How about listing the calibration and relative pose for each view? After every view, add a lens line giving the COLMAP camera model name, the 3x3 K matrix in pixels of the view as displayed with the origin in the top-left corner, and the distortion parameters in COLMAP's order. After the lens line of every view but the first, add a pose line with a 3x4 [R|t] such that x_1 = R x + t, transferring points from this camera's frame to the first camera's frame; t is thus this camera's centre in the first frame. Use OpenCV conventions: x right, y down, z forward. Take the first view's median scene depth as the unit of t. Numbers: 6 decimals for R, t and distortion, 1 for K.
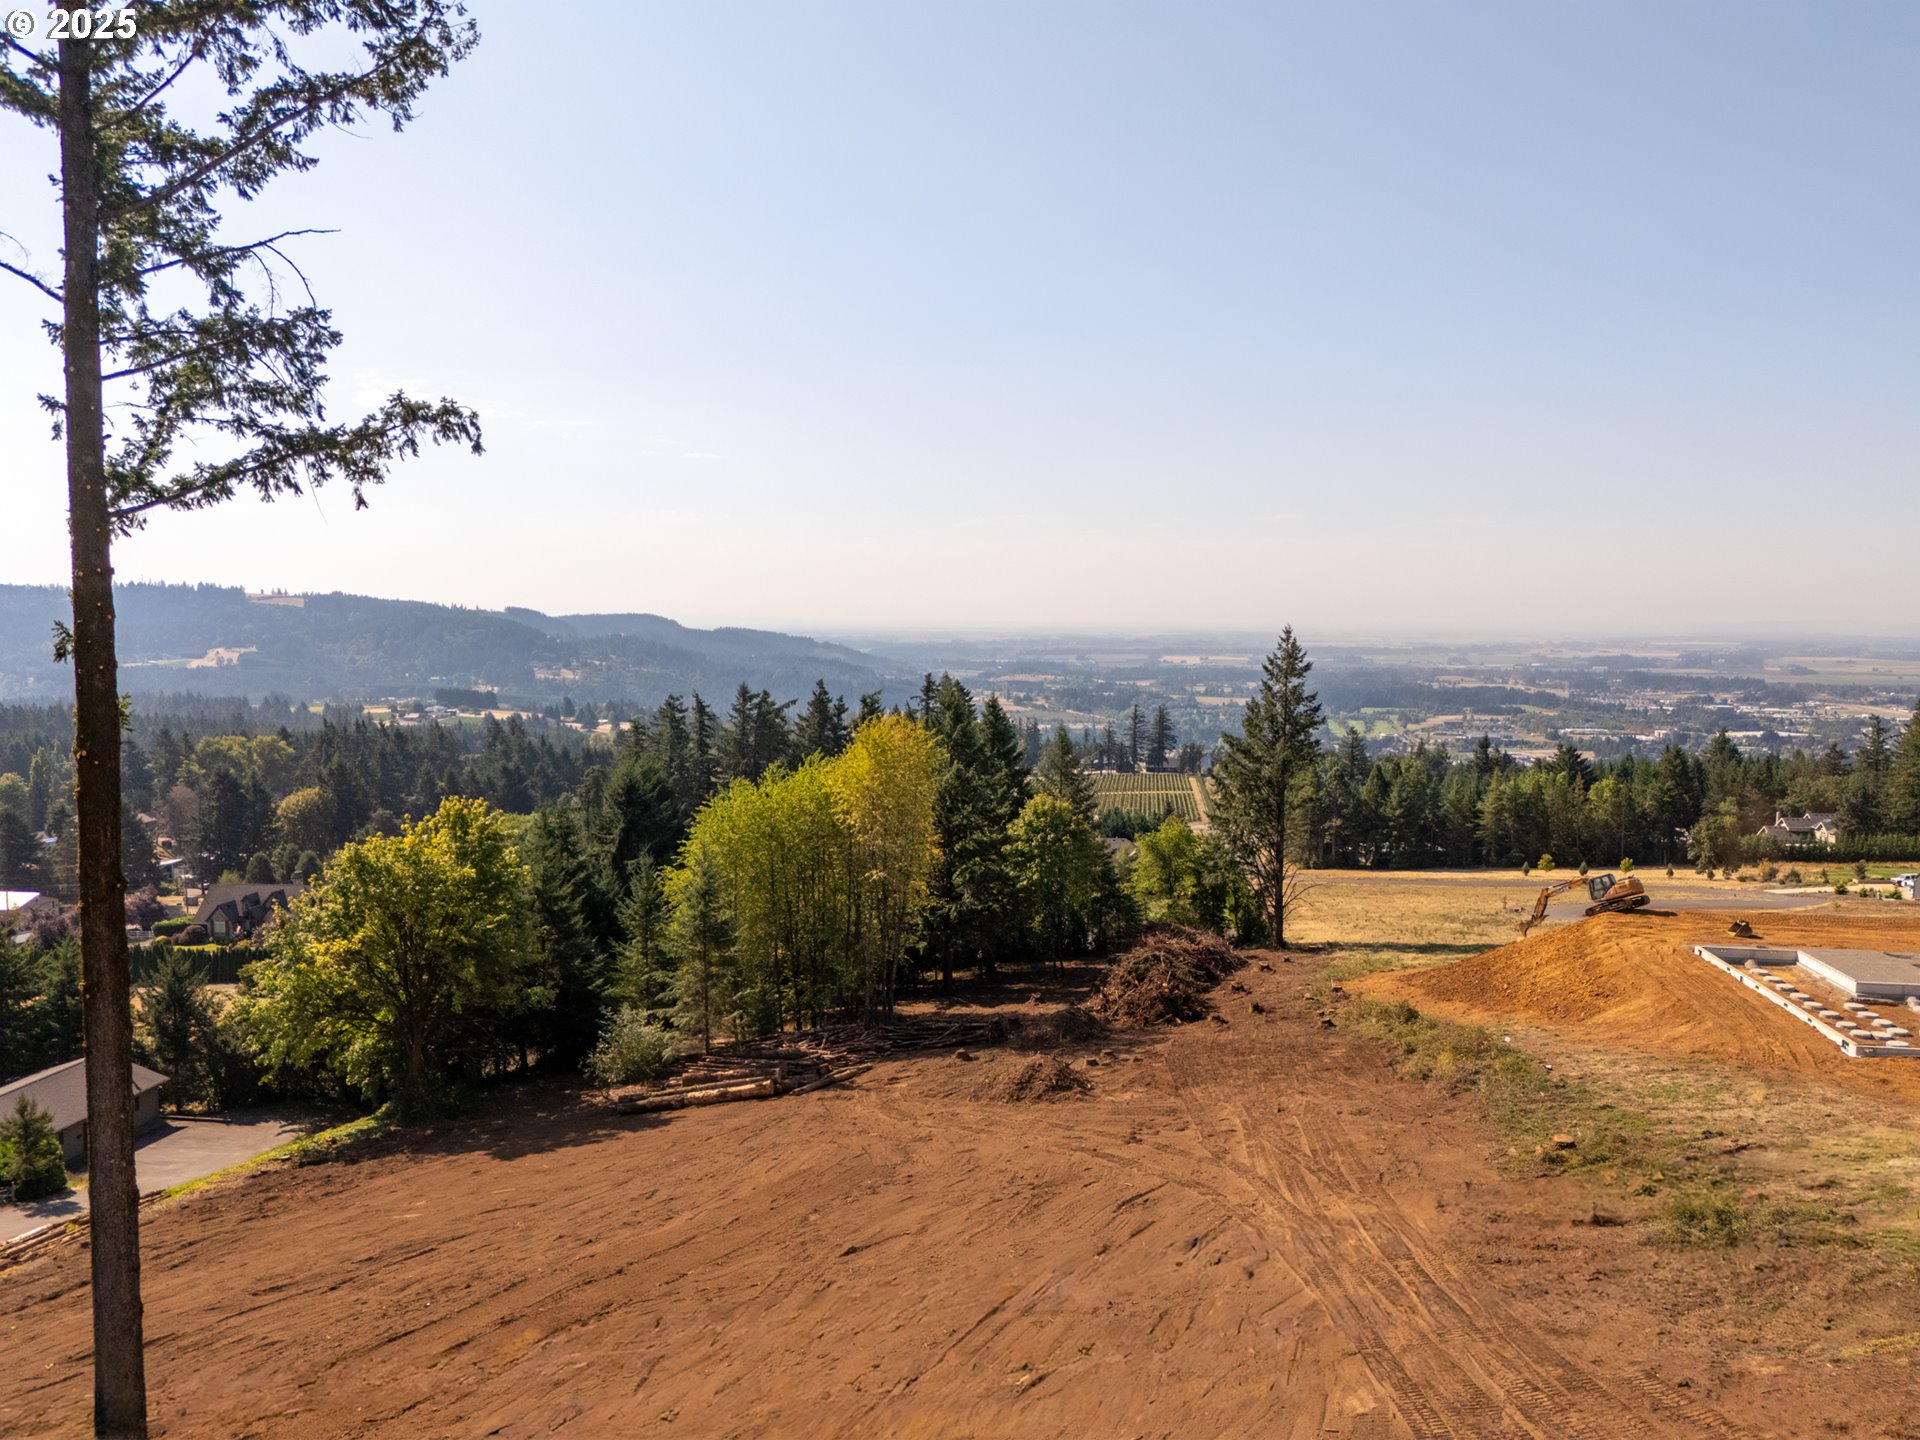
lens RADIAL K [[1402.6, 0, 958.0], [0, 1402.6, 724.4], [0, 0, 1]] dist [0.123996, -0.172896]
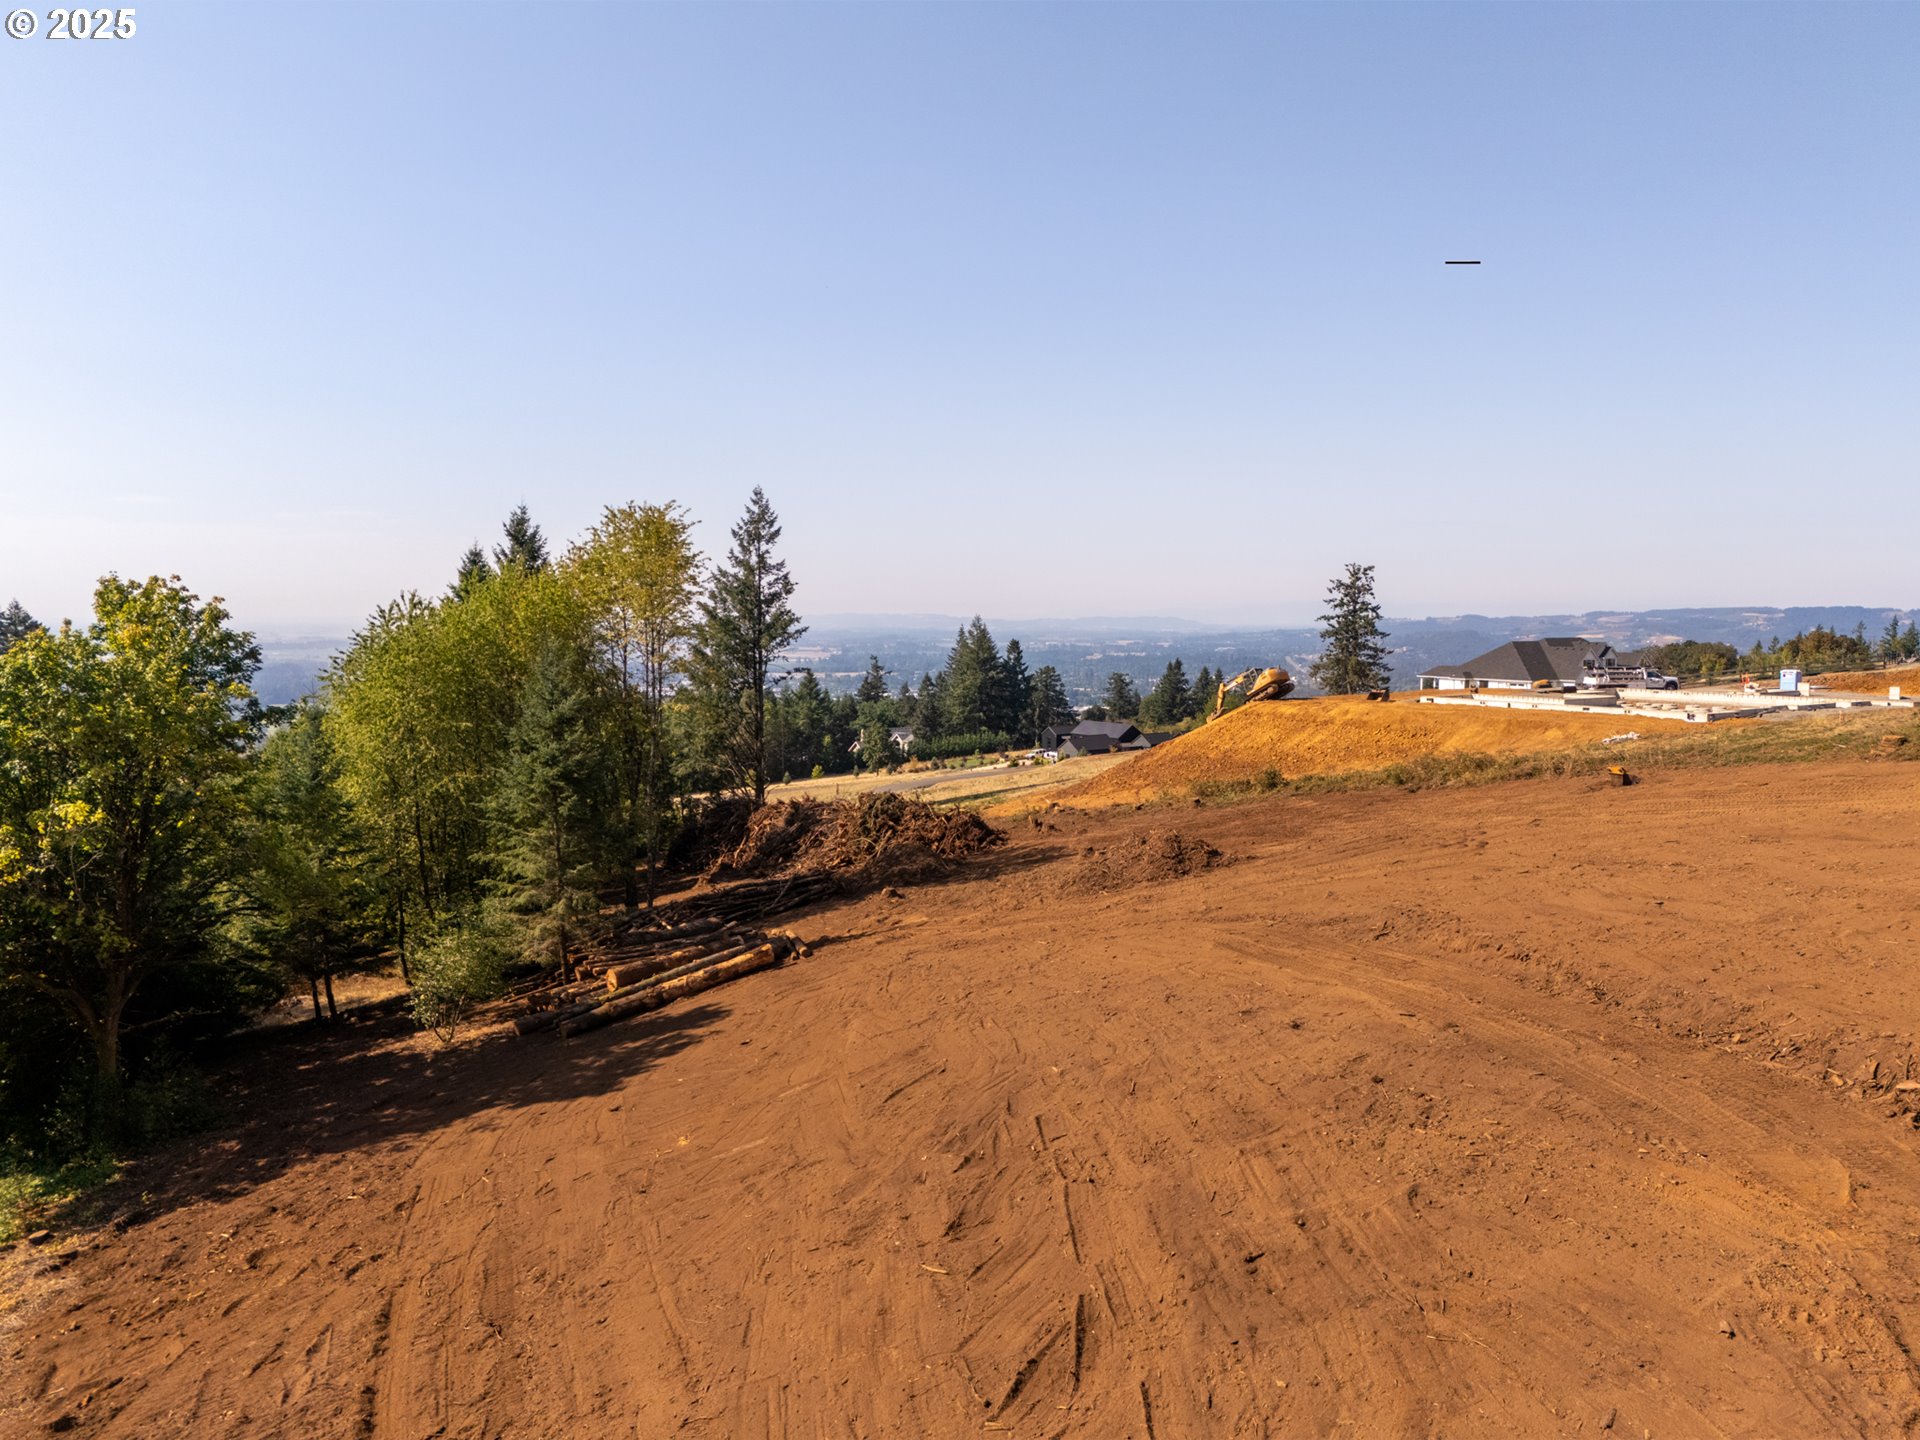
lens RADIAL K [[1399.8, 0, 959.1], [0, 1399.8, 755.6], [0, 0, 1]] dist [0.087624, -0.074234]
pose [[0.738059, -0.075031, 0.670551, -0.150977], [0.057773, 0.997176, 0.047989, 0.034869], [-0.672258, 0.003321, 0.740309, 0.110325]]
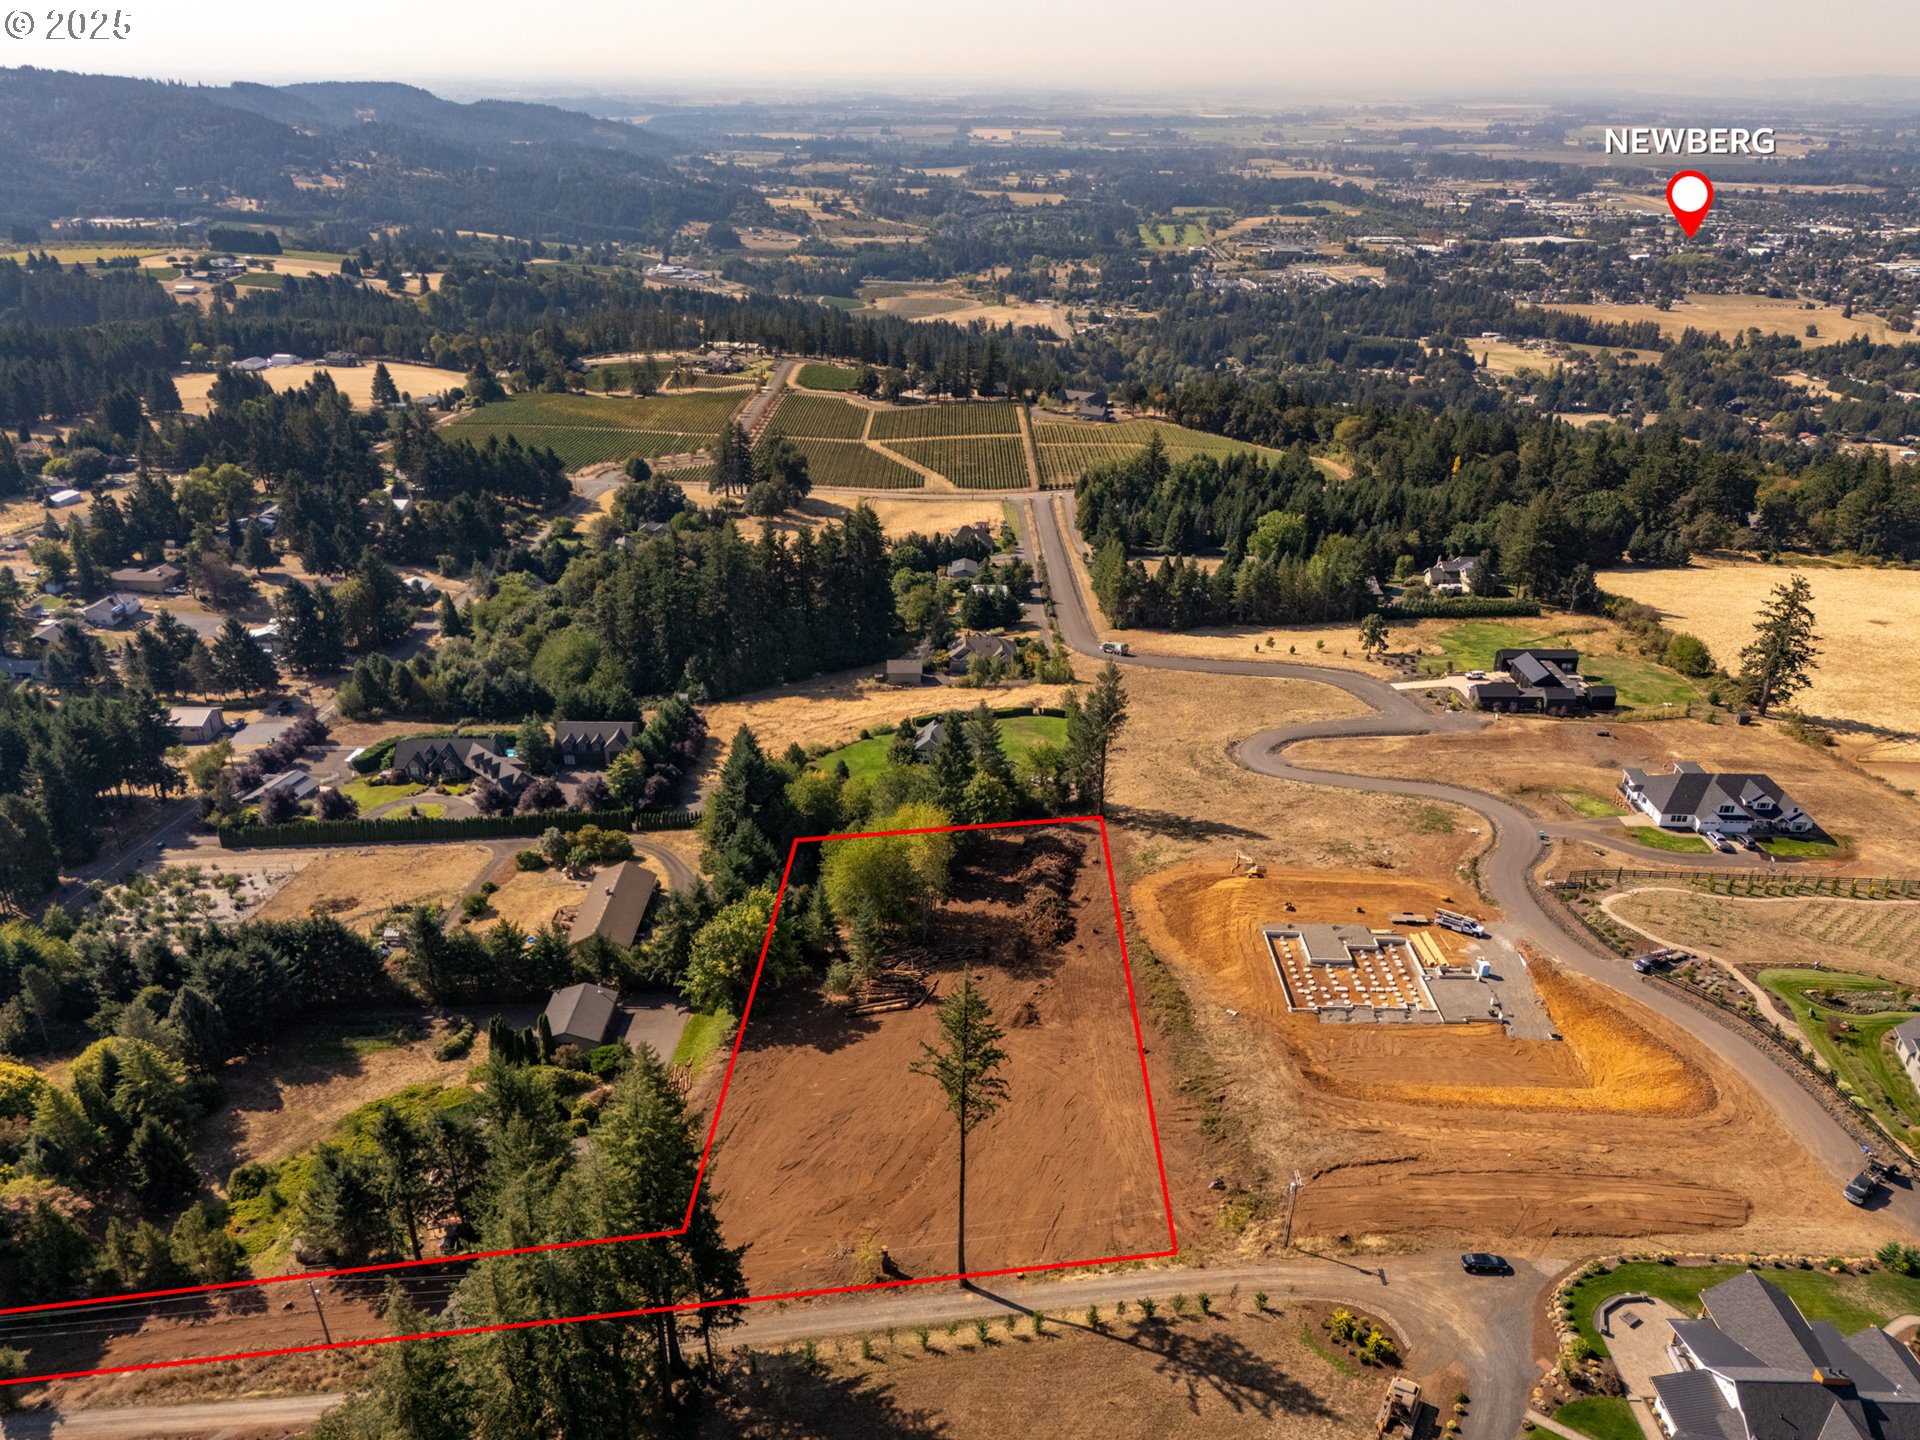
lens RADIAL K [[1409.4, 0, 962.5], [0, 1409.4, 719.8], [0, 0, 1]] dist [0.070114, -0.055272]
pose [[0.990335, -0.049616, 0.129520, -0.093093], [0.001577, 0.937793, 0.347191, -0.302656], [-0.138689, -0.343631, 0.928807, -0.323847]]
